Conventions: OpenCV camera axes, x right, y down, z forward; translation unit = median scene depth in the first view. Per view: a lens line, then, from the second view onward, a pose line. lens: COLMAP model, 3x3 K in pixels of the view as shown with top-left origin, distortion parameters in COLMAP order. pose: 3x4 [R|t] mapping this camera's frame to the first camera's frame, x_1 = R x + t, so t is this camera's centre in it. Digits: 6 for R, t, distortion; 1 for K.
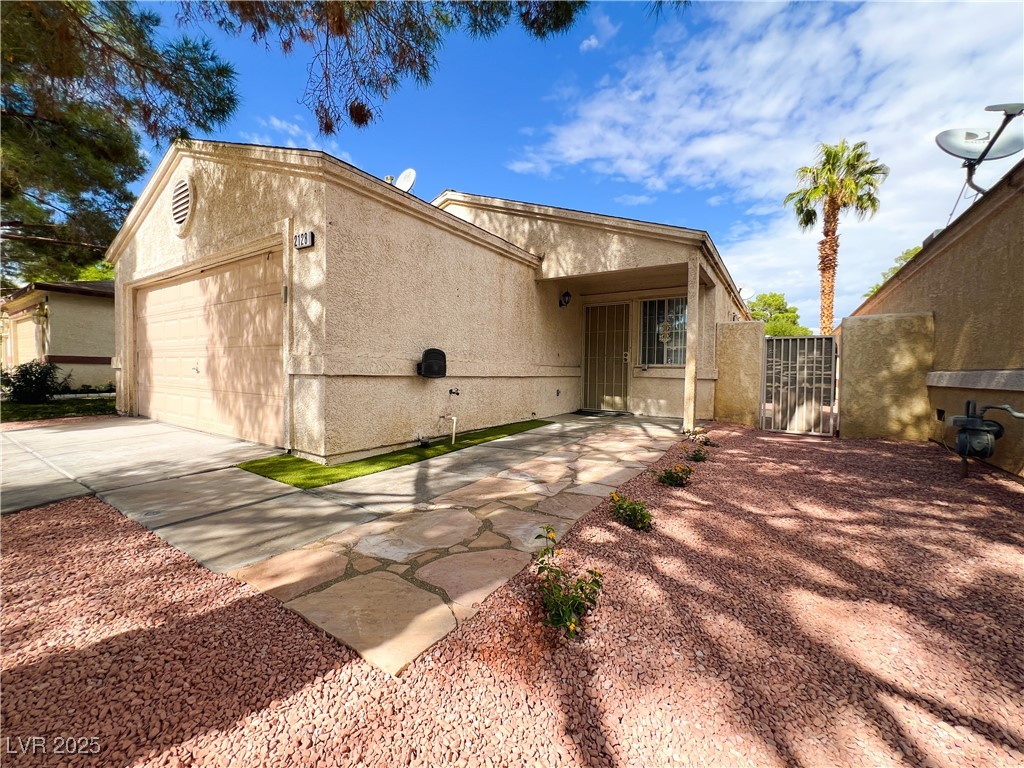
lens RADIAL K [[412.1, 0, 512.0], [0, 412.1, 384.0], [0, 0, 1]] dist [-0.000428, 0.000579]
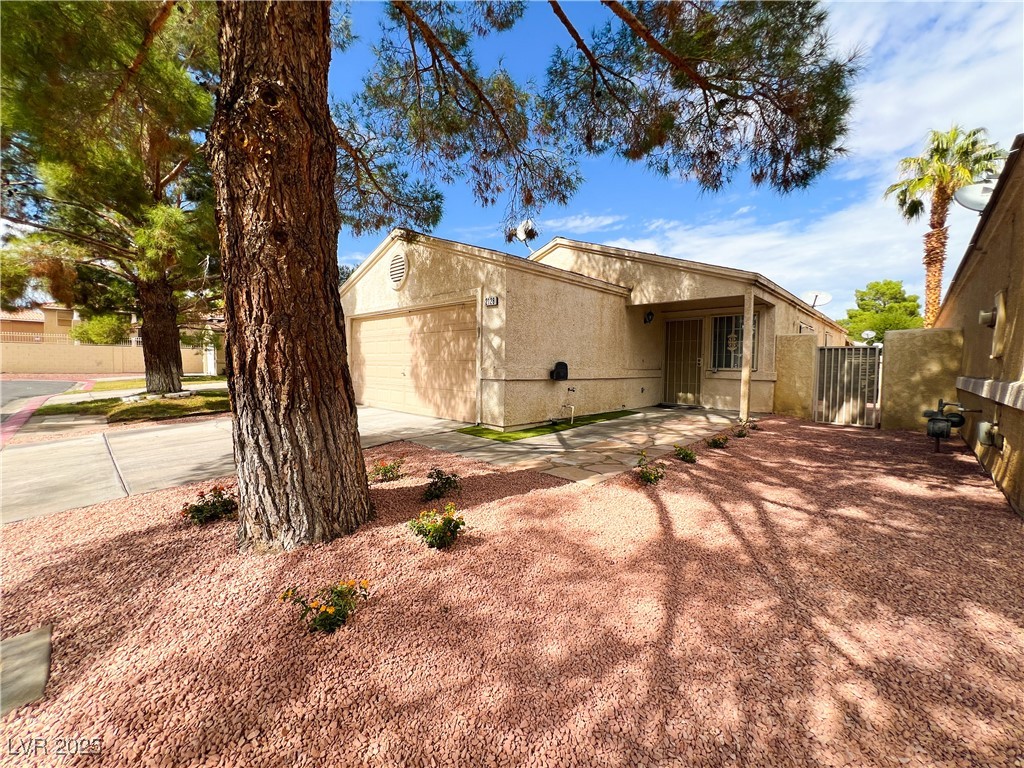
lens RADIAL K [[412.1, 0, 512.0], [0, 412.1, 384.0], [0, 0, 1]] dist [-0.000428, 0.000579]
pose [[0.982392, 0.006594, -0.186718, -0.067445], [-0.004224, 0.999905, 0.013084, -0.018768], [0.186786, -0.012065, 0.982327, -0.479163]]
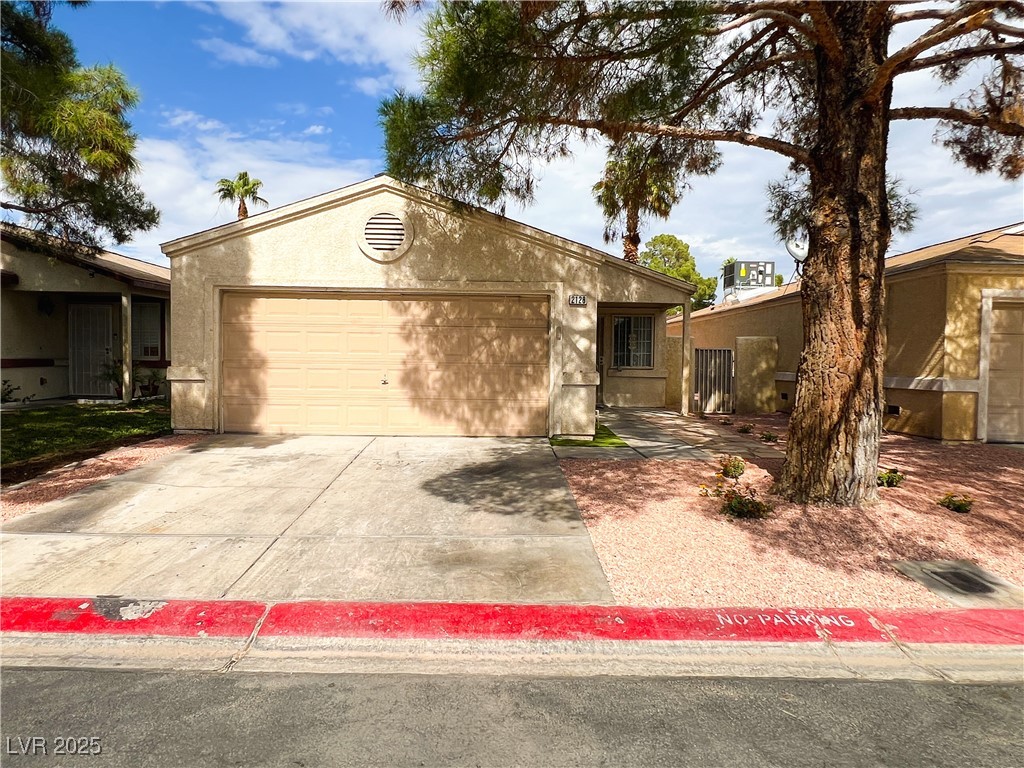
lens RADIAL K [[636.9, 0, 512.0], [0, 636.9, 384.0], [0, 0, 1]] dist [-0.000227, -0.001798]
pose [[0.827218, -0.027202, 0.561223, -1.481607], [0.018188, 0.999600, 0.021640, -0.059619], [-0.561587, -0.007694, 0.827382, -0.622042]]
